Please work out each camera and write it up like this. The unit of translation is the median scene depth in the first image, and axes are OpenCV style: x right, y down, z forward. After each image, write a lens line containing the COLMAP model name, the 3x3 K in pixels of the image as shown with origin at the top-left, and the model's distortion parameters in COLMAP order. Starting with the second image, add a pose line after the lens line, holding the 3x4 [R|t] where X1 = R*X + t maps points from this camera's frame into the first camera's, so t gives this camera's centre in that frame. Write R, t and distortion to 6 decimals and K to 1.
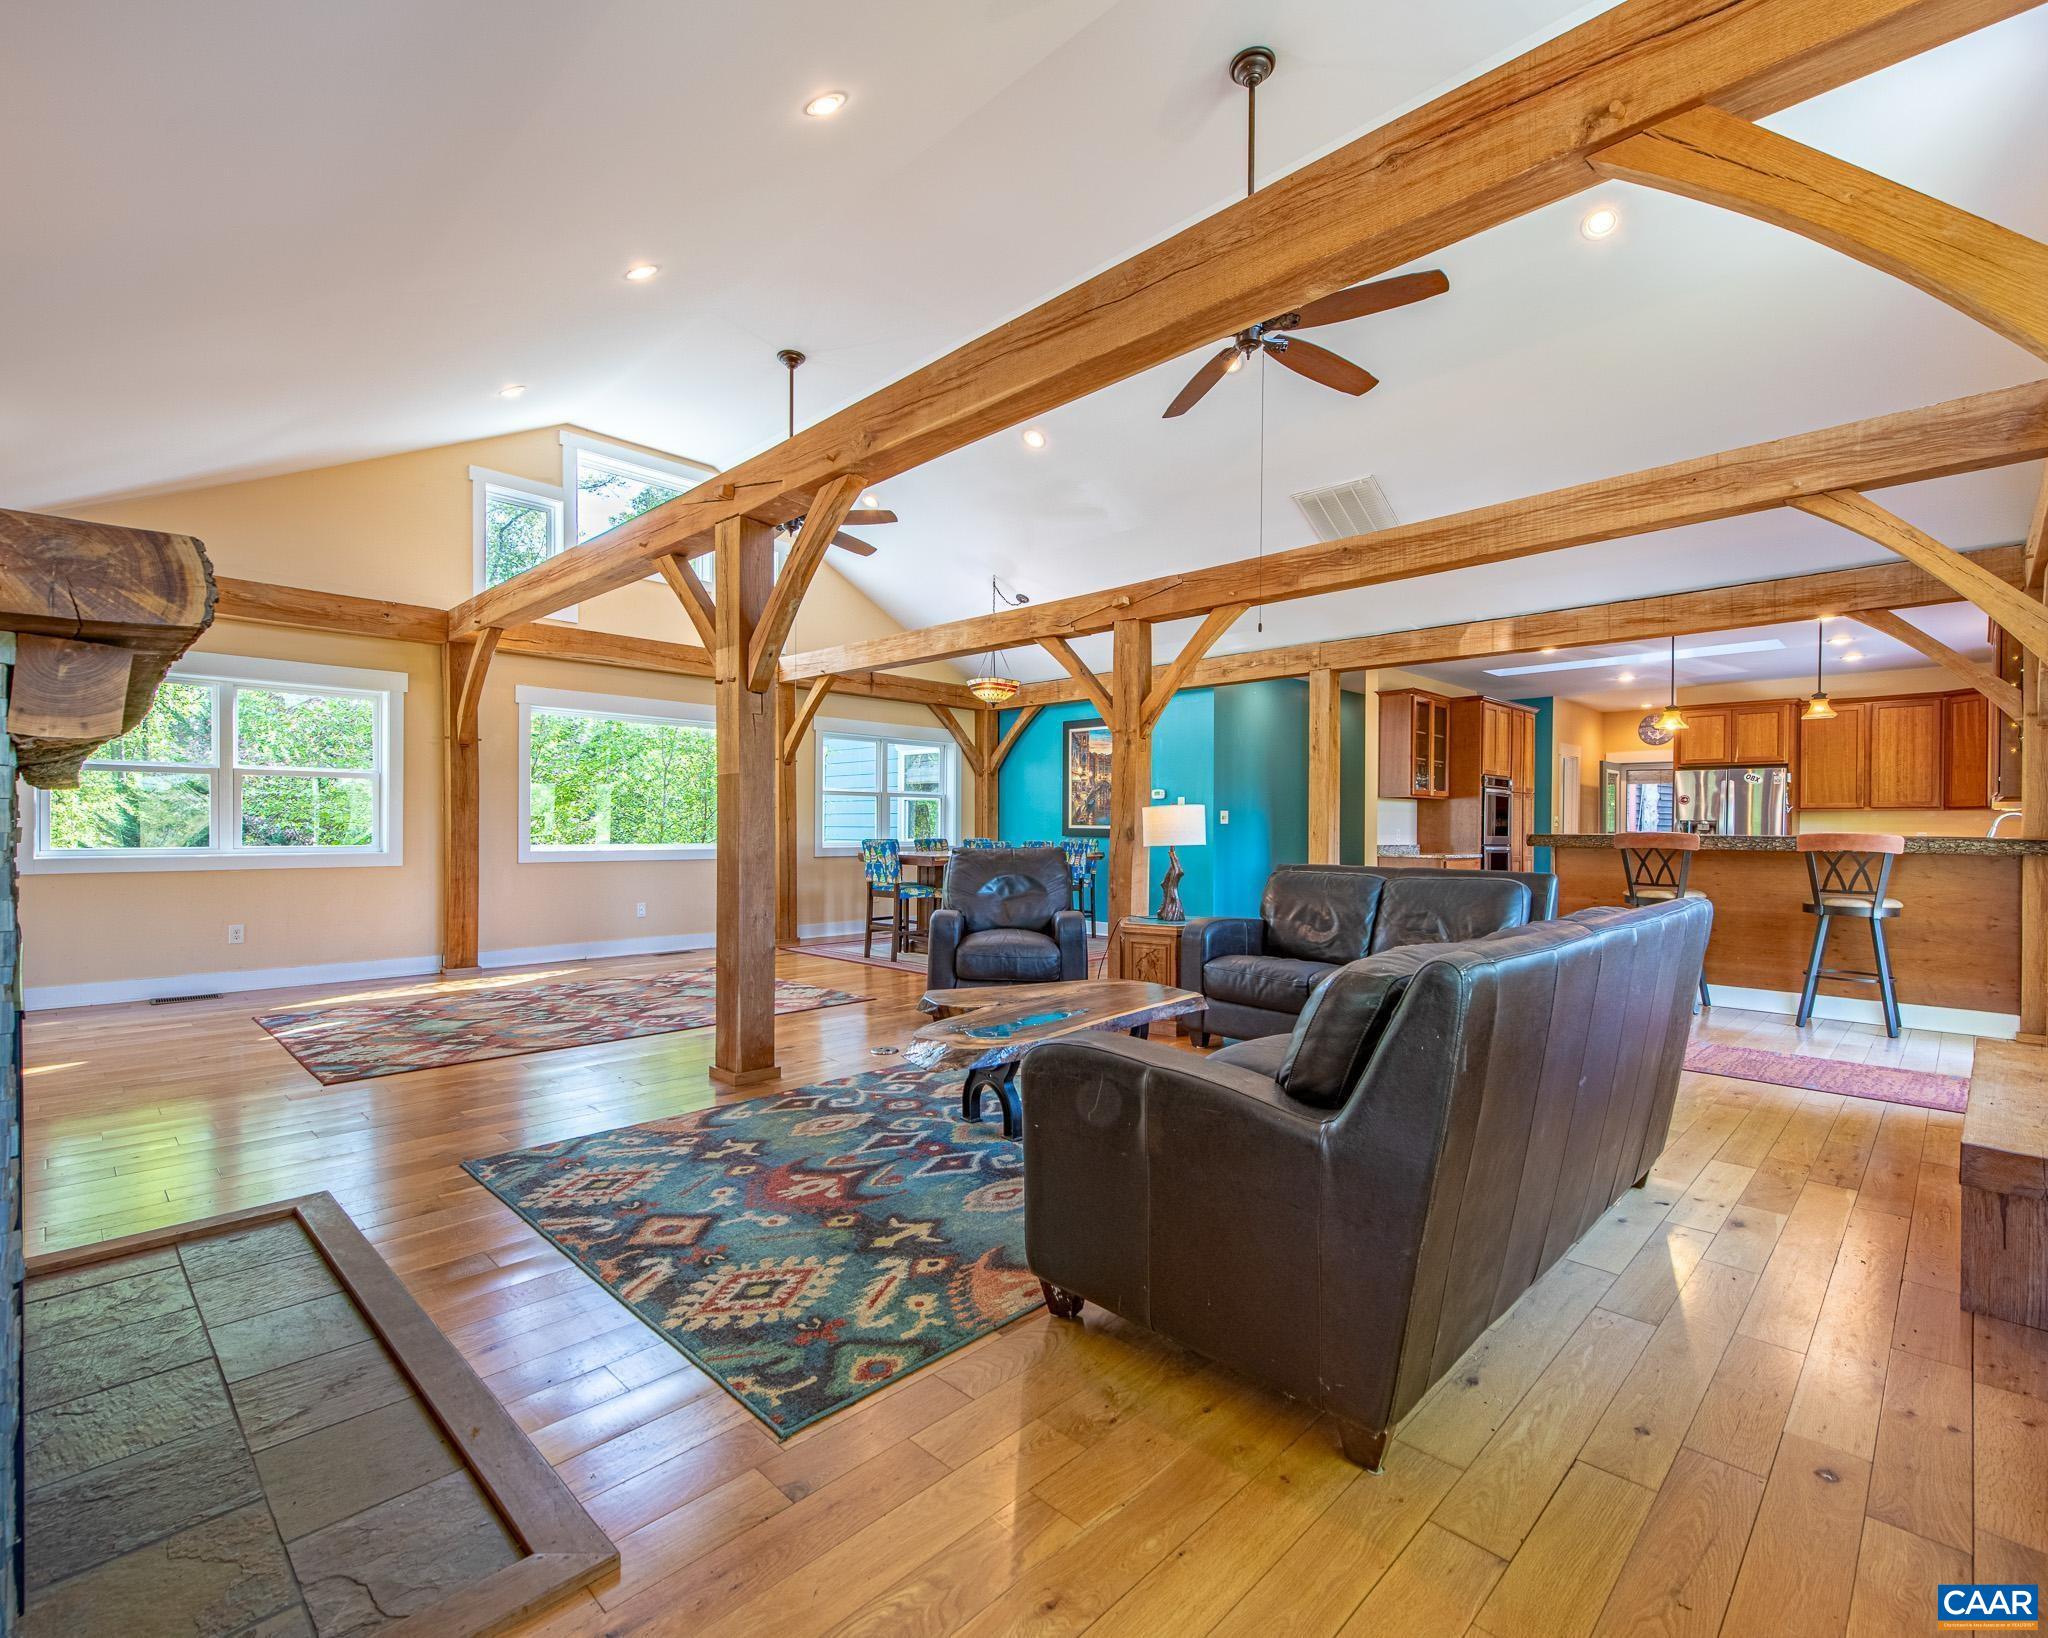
lens RADIAL K [[945.7, 0, 1015.6], [0, 945.7, 836.9], [0, 0, 1]] dist [0.017501, -0.006993]
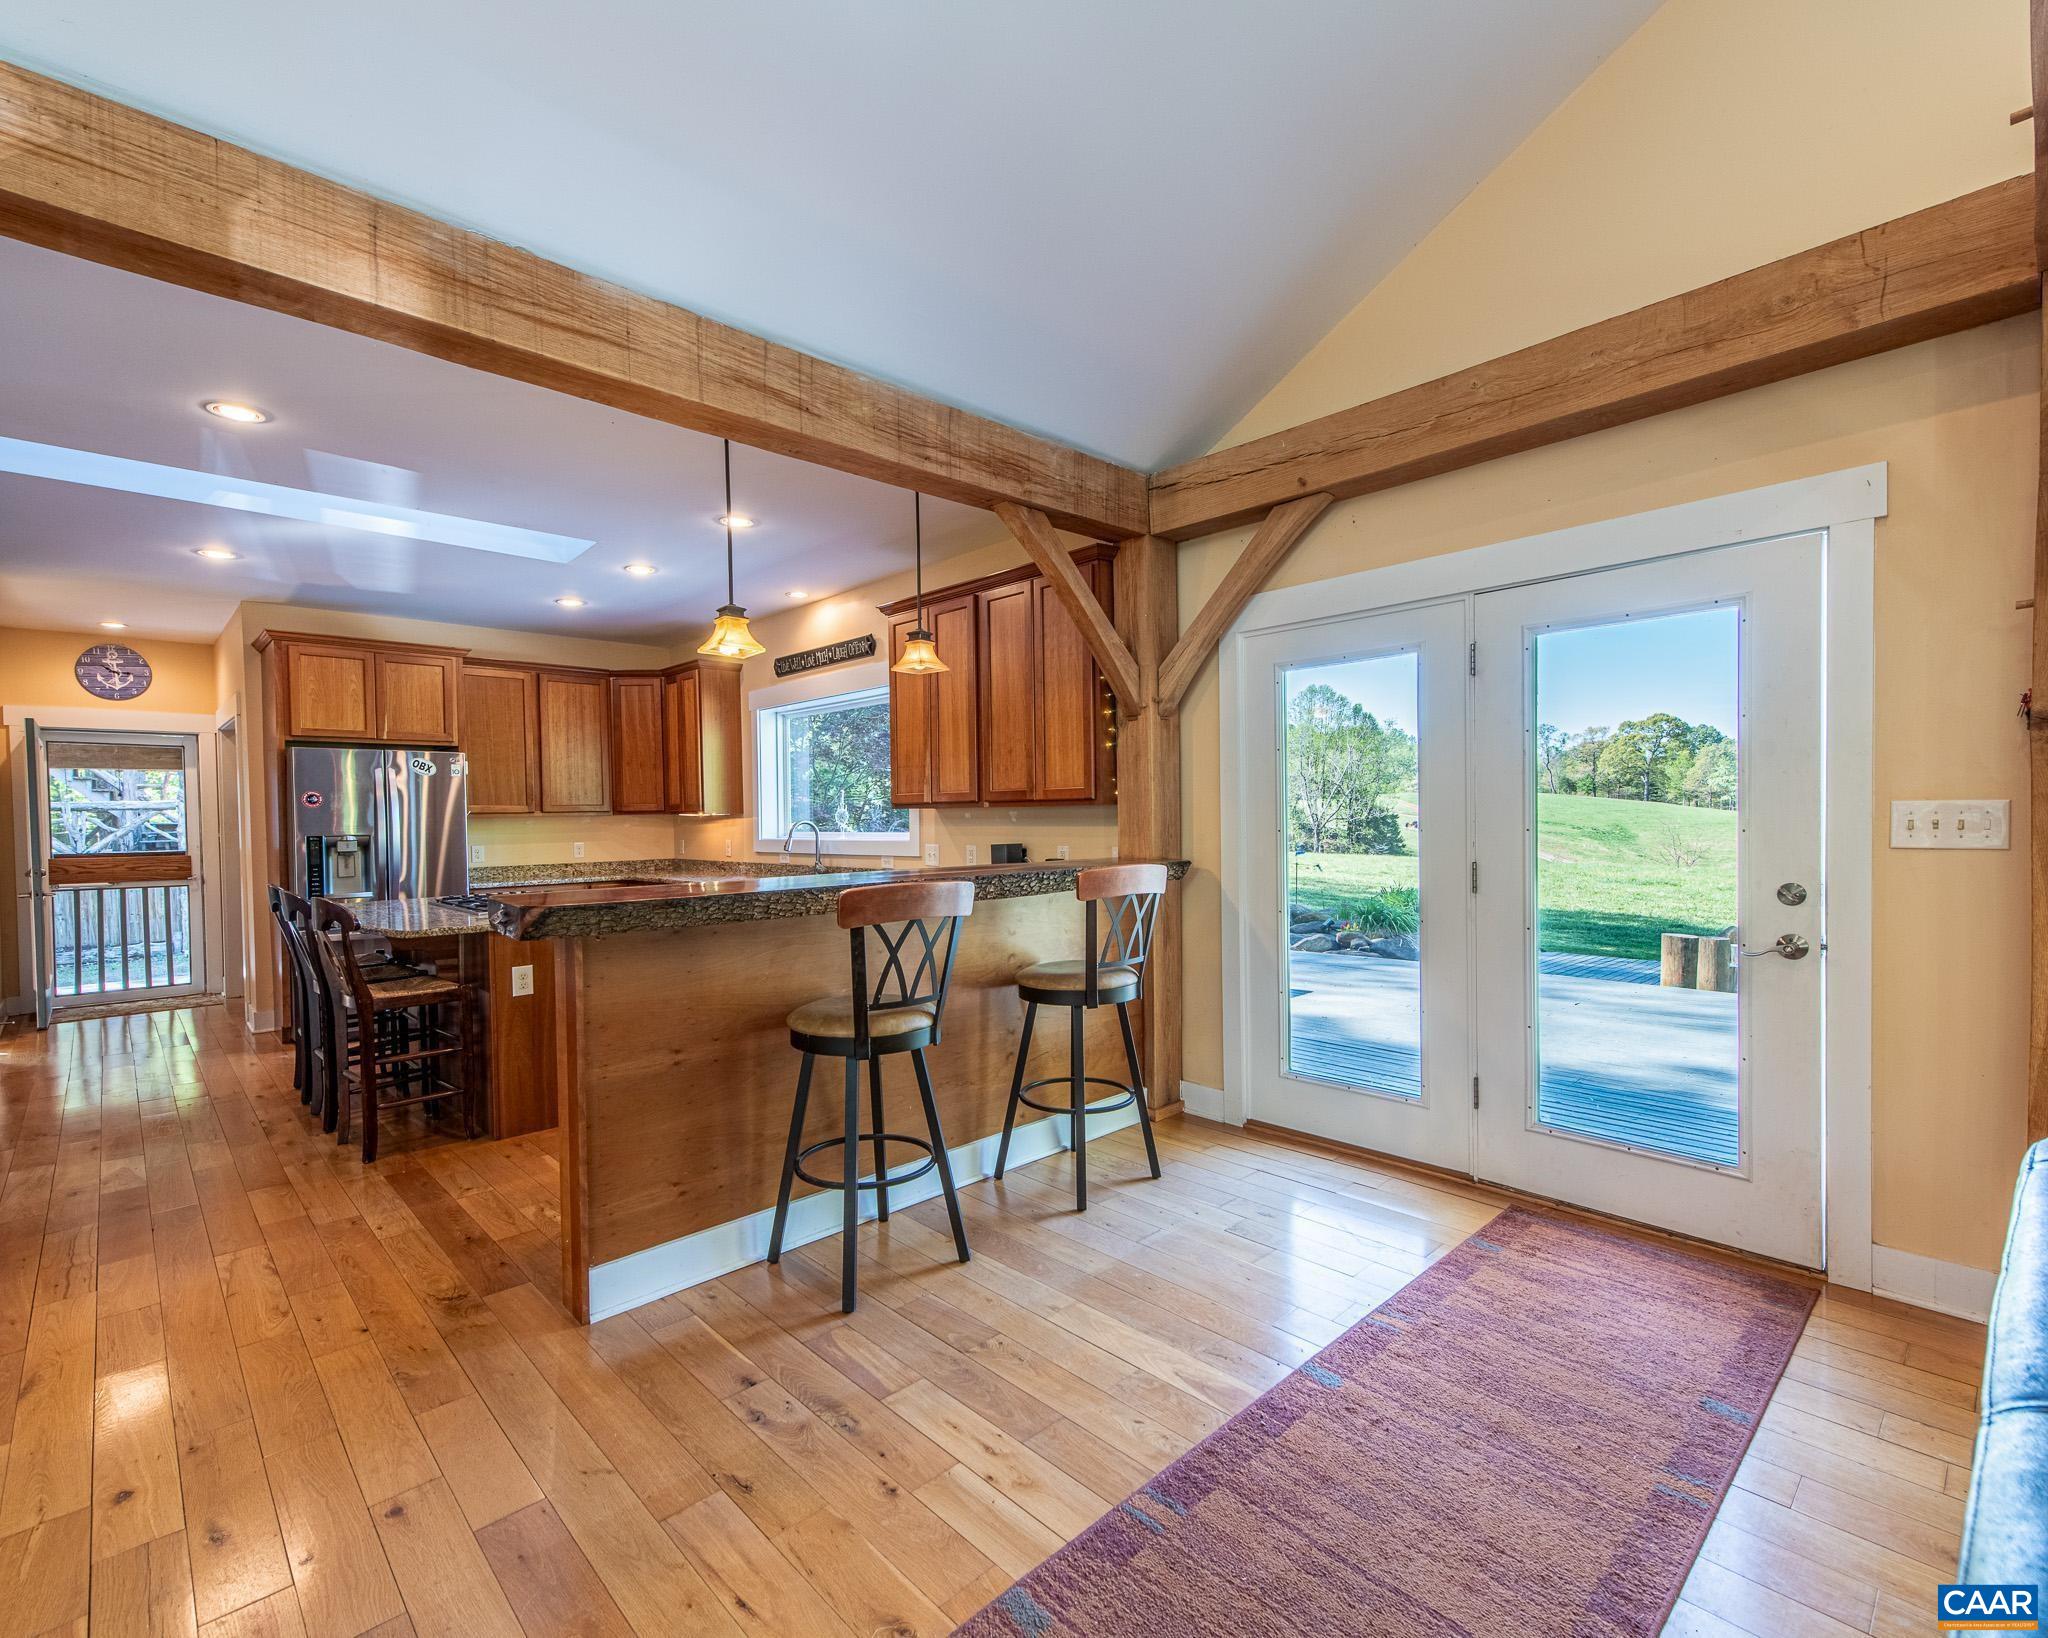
lens RADIAL K [[957.9, 0, 1014.0], [0, 957.9, 831.7], [0, 0, 1]] dist [0.018223, -0.007062]
pose [[0.031226, -0.026563, 0.999159, 0.157662], [0.027210, 0.999299, 0.025716, -0.025255], [-0.999142, 0.026384, 0.031927, 0.618053]]
